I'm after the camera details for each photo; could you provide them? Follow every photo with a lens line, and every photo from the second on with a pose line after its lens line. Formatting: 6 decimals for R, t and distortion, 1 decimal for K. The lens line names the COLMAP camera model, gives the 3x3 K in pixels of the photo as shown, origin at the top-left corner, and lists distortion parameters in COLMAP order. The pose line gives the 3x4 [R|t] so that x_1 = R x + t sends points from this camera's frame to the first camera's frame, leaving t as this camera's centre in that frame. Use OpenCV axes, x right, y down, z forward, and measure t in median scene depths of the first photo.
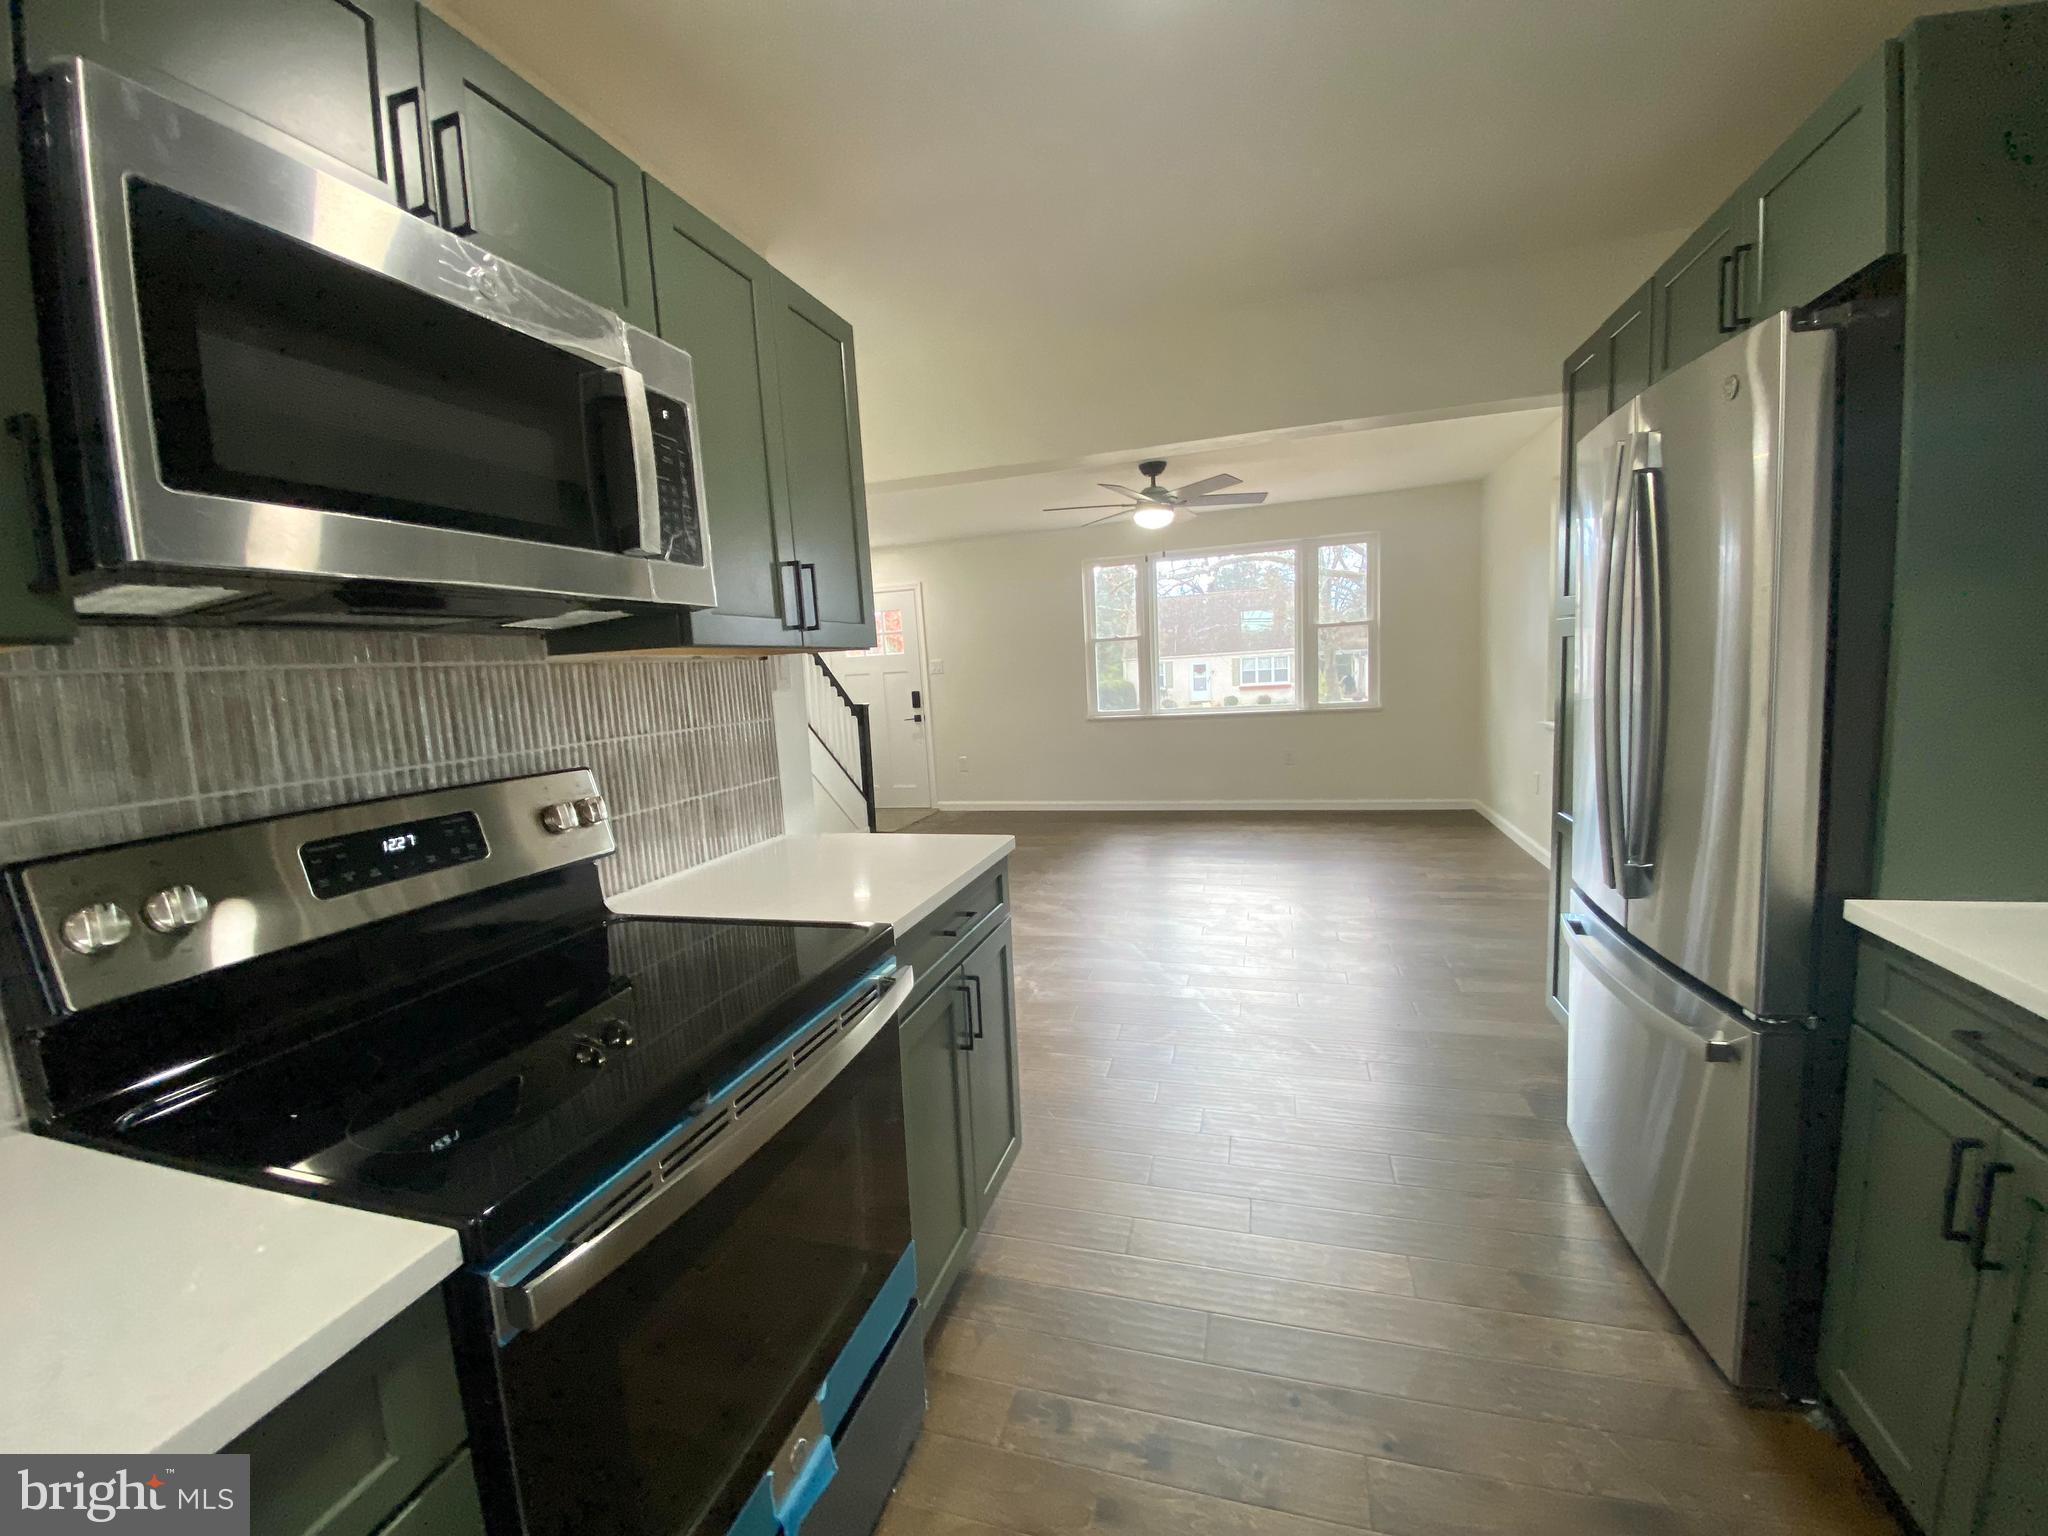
lens RADIAL K [[827.5, 0, 1020.5], [0, 827.5, 758.7], [0, 0, 1]] dist [0.007448, -0.012497]
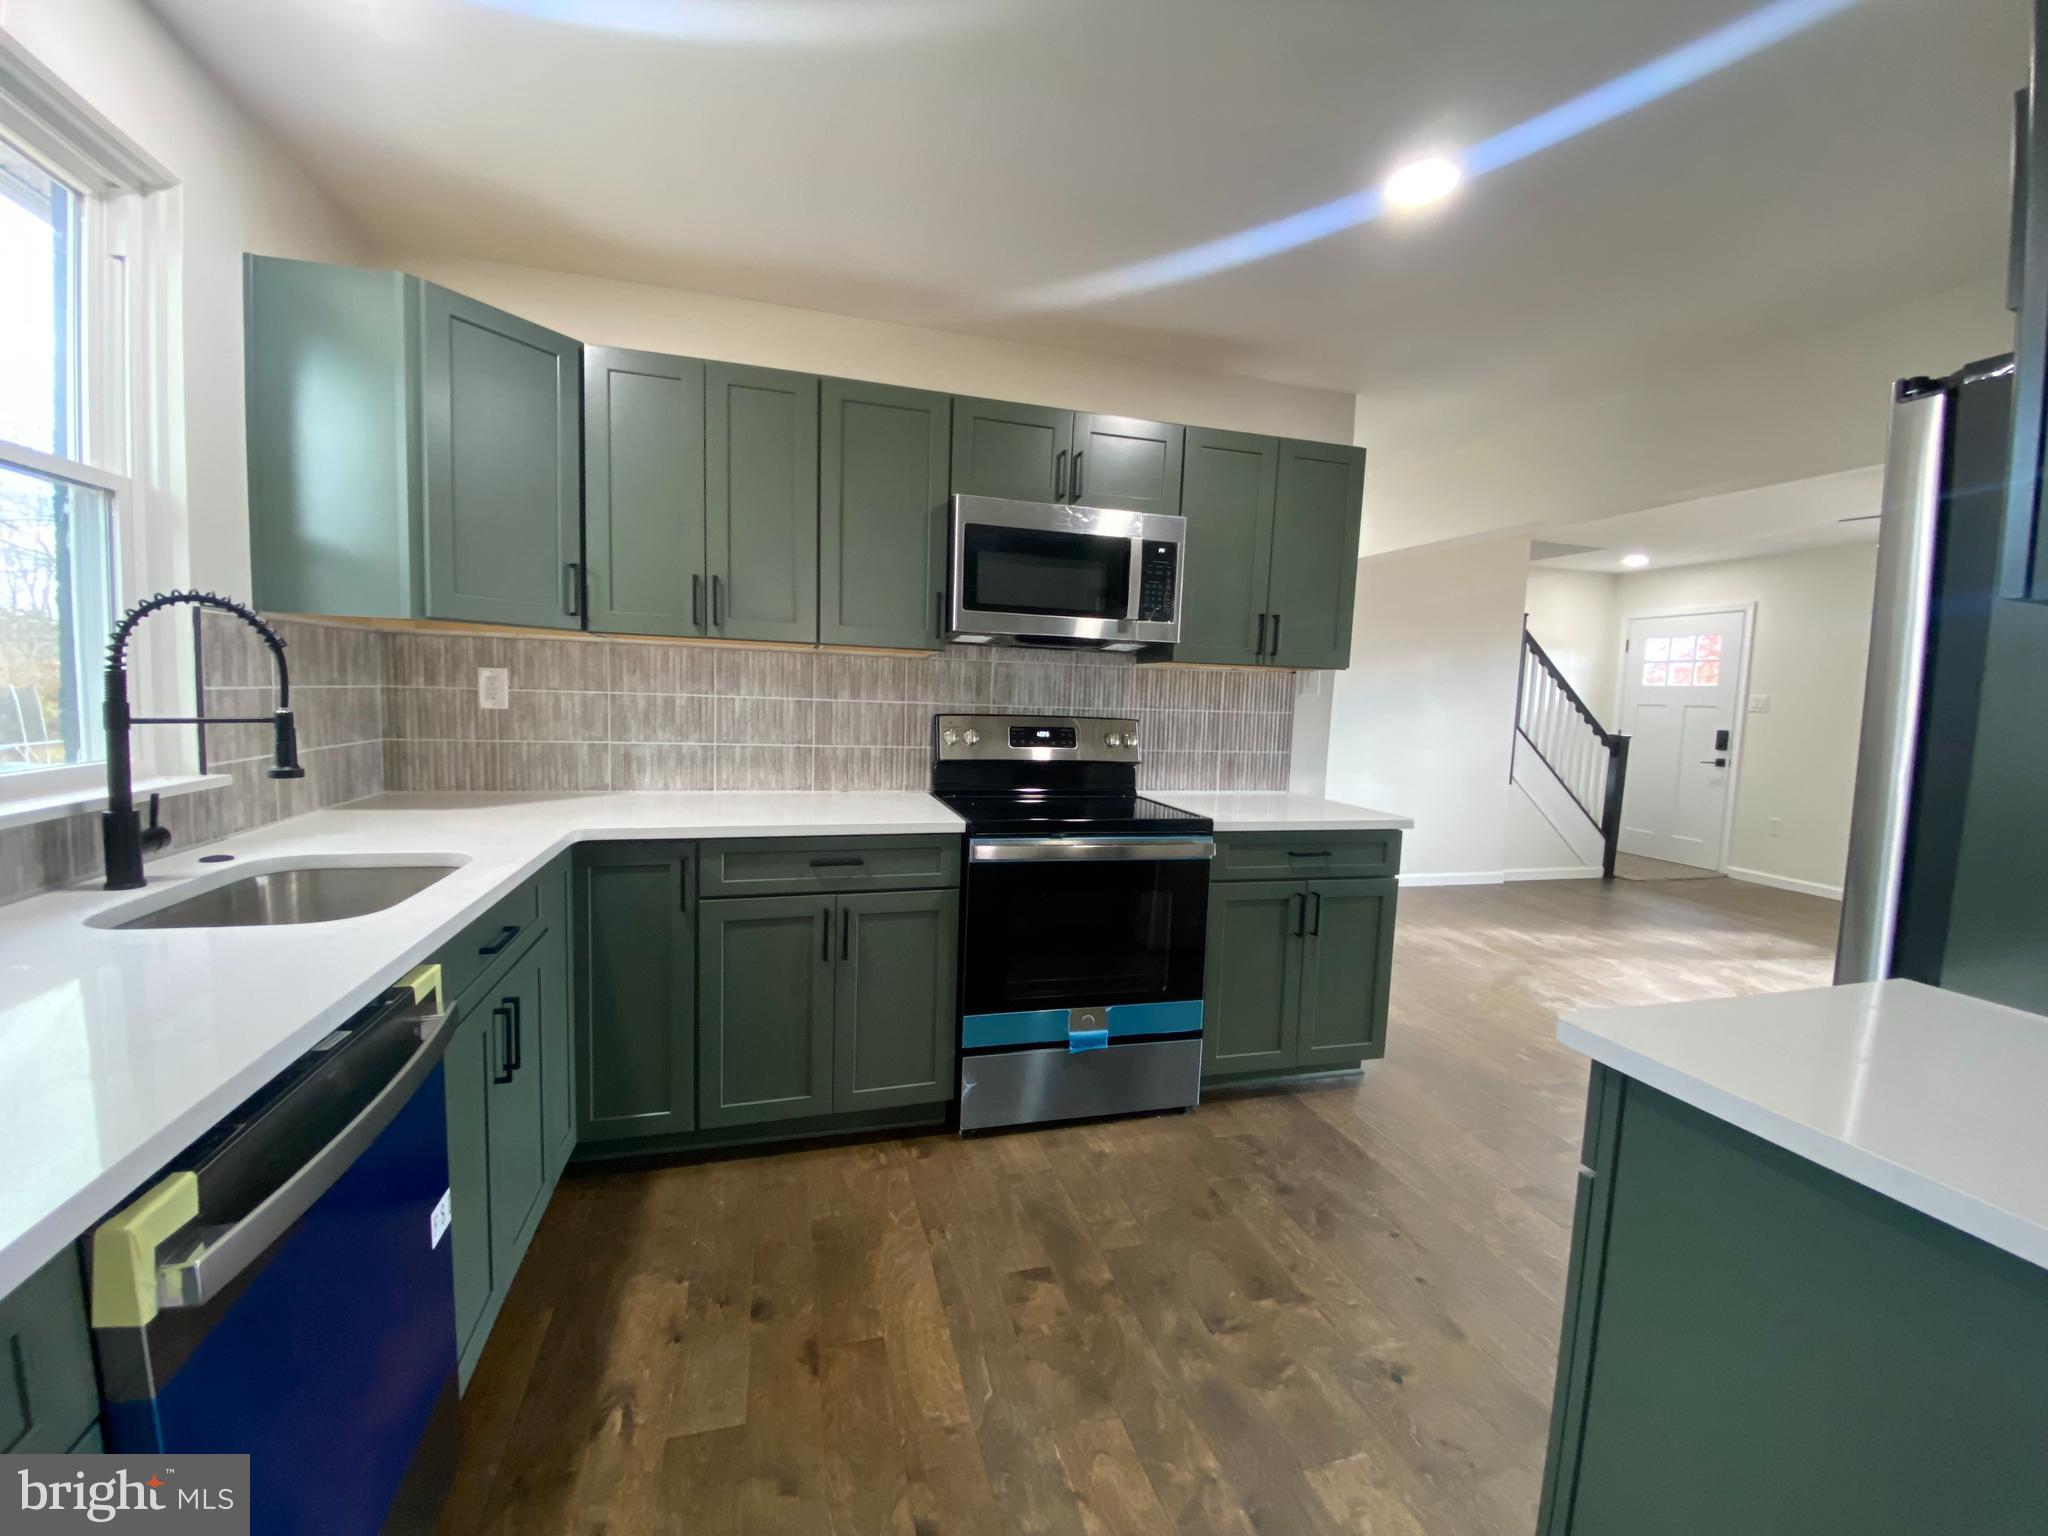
lens RADIAL K [[827.5, 0, 1013.8], [0, 827.5, 762.6], [0, 0, 1]] dist [0.007448, -0.012497]
pose [[0.535232, 0.155445, -0.830279, 0.244326], [-0.161519, 0.983619, 0.080031, 0.000228], [0.829119, 0.091270, 0.551572, -0.084217]]
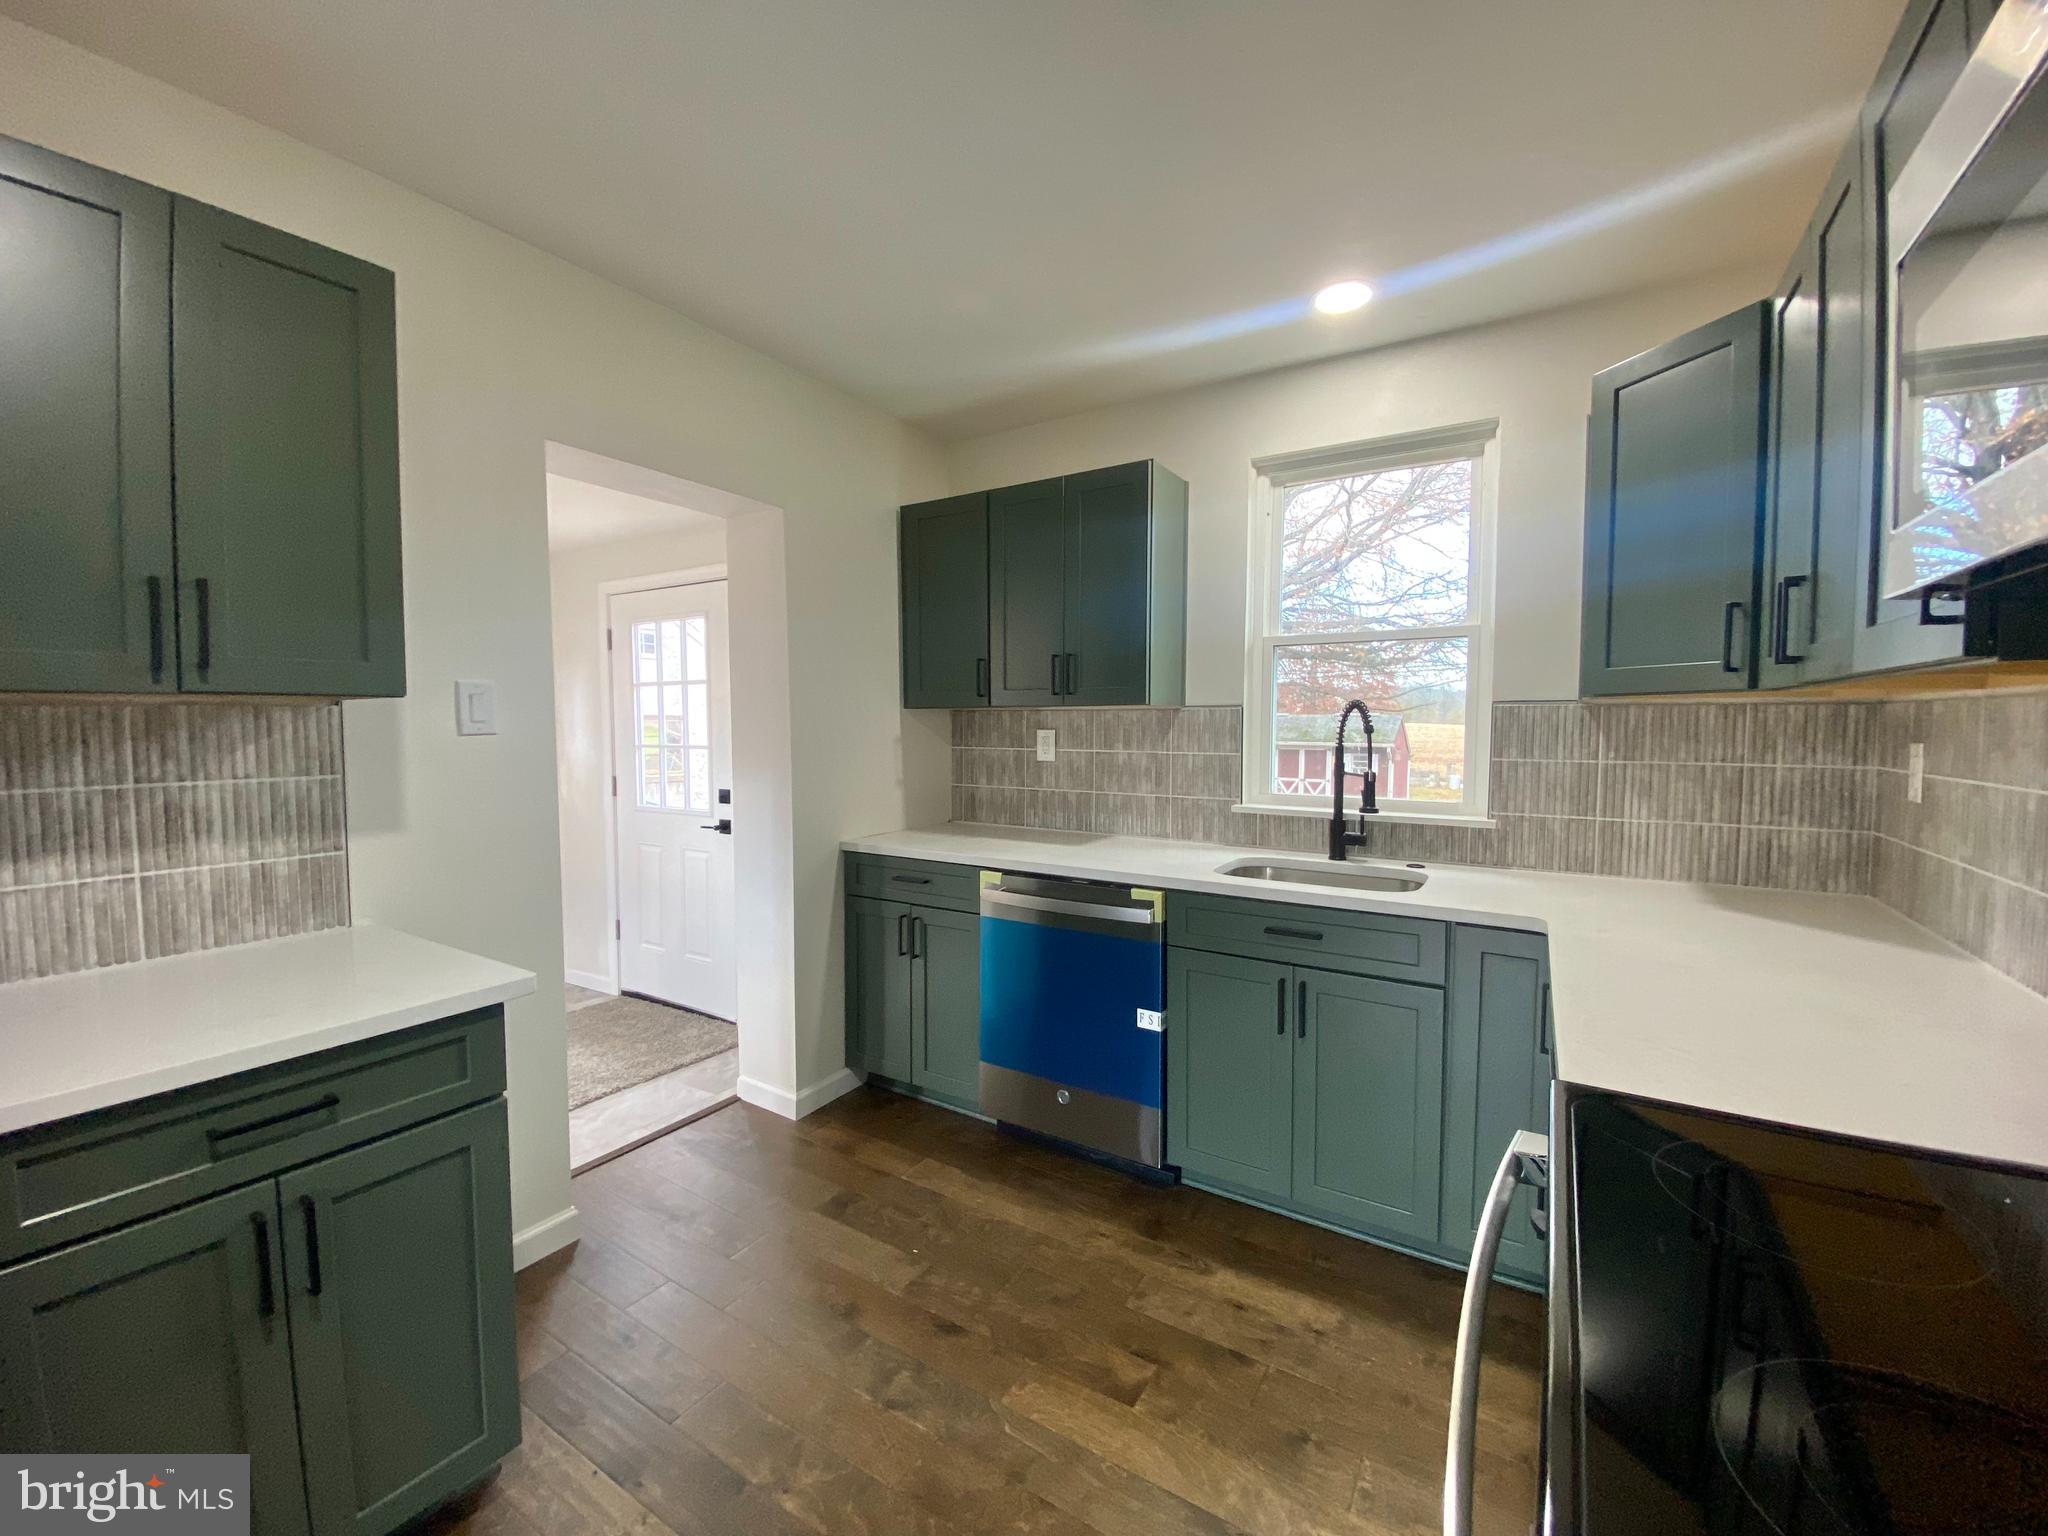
lens RADIAL K [[827.5, 0, 1009.9], [0, 827.5, 766.3], [0, 0, 1]] dist [0.007448, -0.012497]
pose [[-0.959907, 0.049800, 0.275860, -0.017296], [0.090995, 0.986158, 0.138606, -0.030917], [-0.265139, 0.158151, -0.951152, 0.273514]]
